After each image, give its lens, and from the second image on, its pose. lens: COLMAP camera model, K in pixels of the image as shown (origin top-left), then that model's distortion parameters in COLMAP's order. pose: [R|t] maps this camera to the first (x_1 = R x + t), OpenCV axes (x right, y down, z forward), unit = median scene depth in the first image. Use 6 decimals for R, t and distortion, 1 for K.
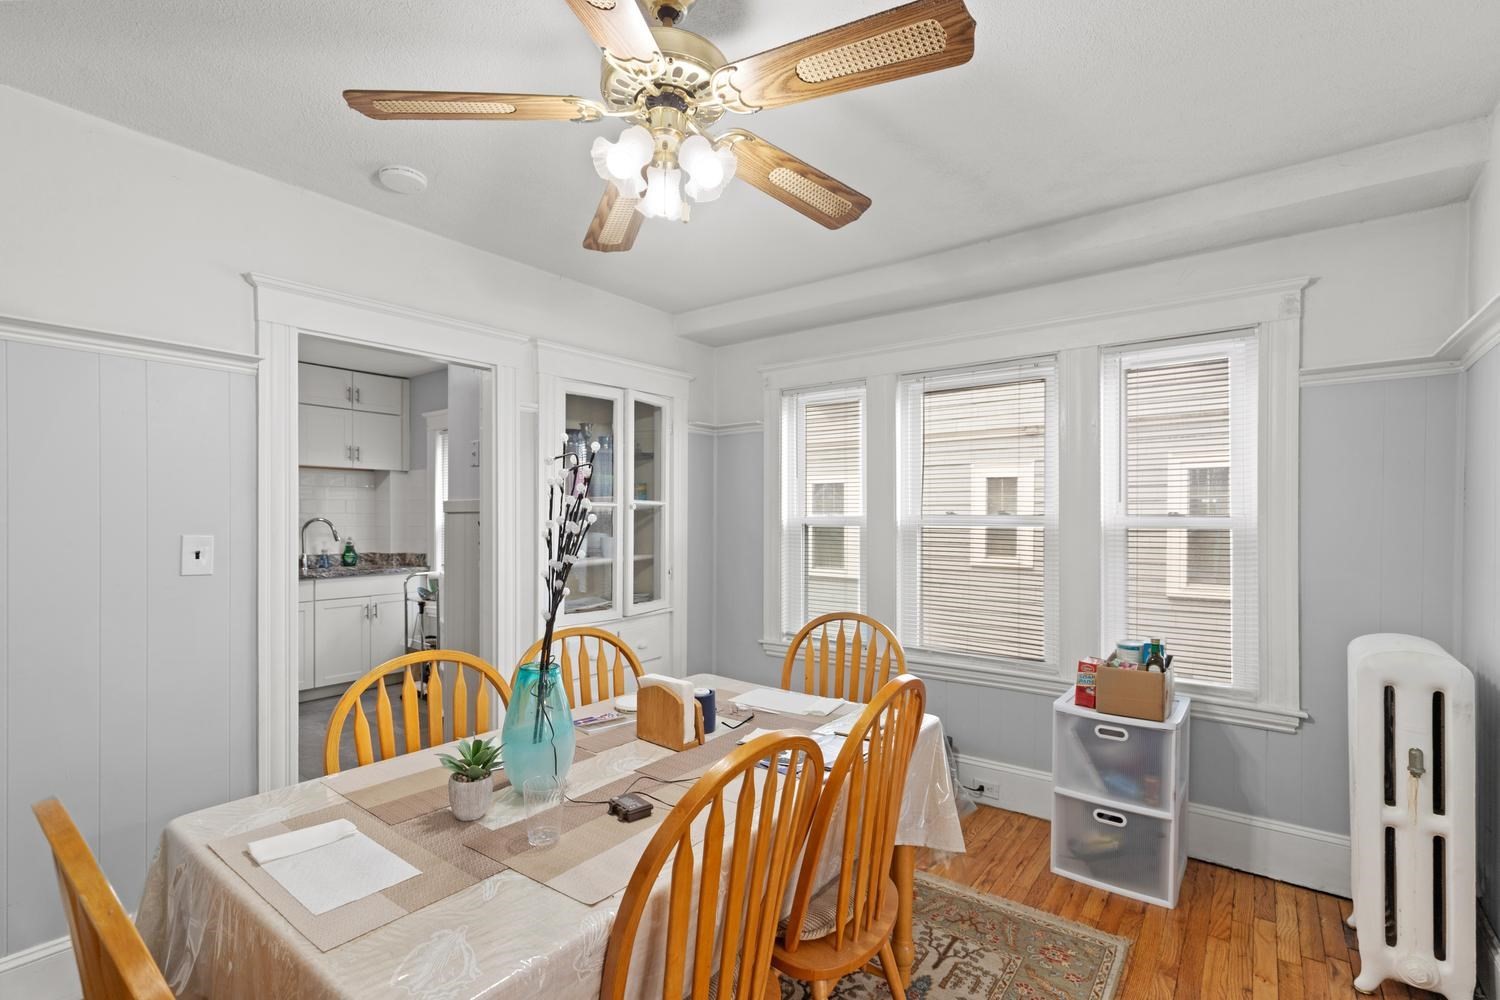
lens RADIAL K [[672.6, 0, 747.0], [0, 672.6, 519.7], [0, 0, 1]] dist [-0.001007, -0.000153]
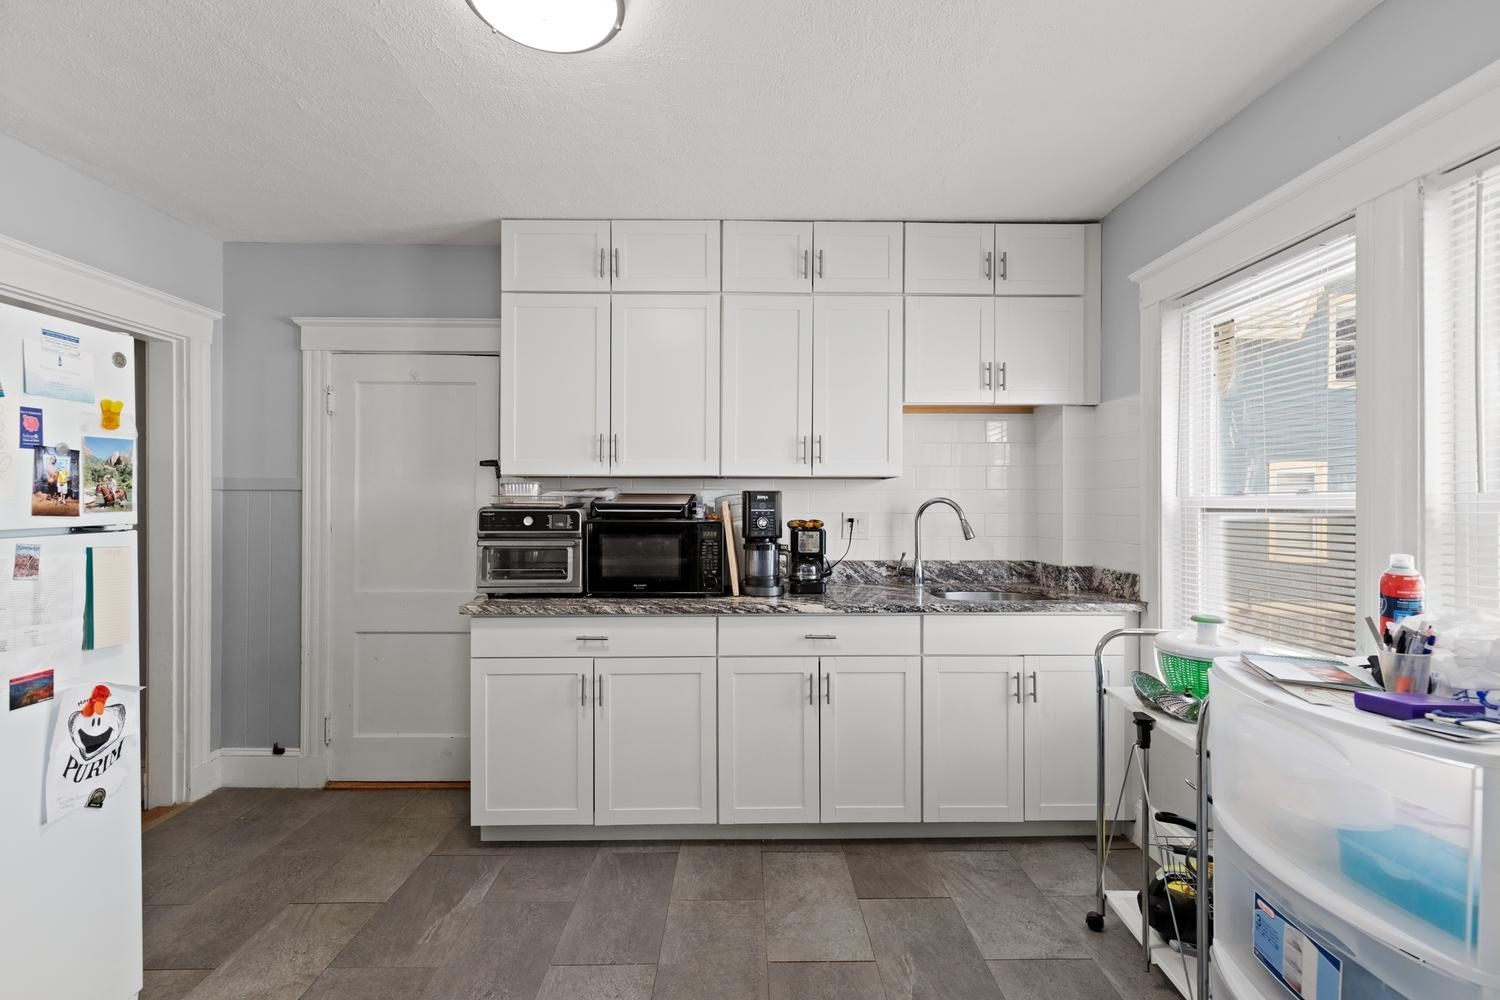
lens RADIAL K [[706.8, 0, 750.0], [0, 706.8, 500.0], [0, 0, 1]] dist [0.038128, 0.000074]
pose [[0.618389, -0.003385, -0.785865, -0.258730], [-0.002954, 0.999974, -0.006632, 0.003694], [0.785867, 0.006422, 0.618363, 0.491707]]
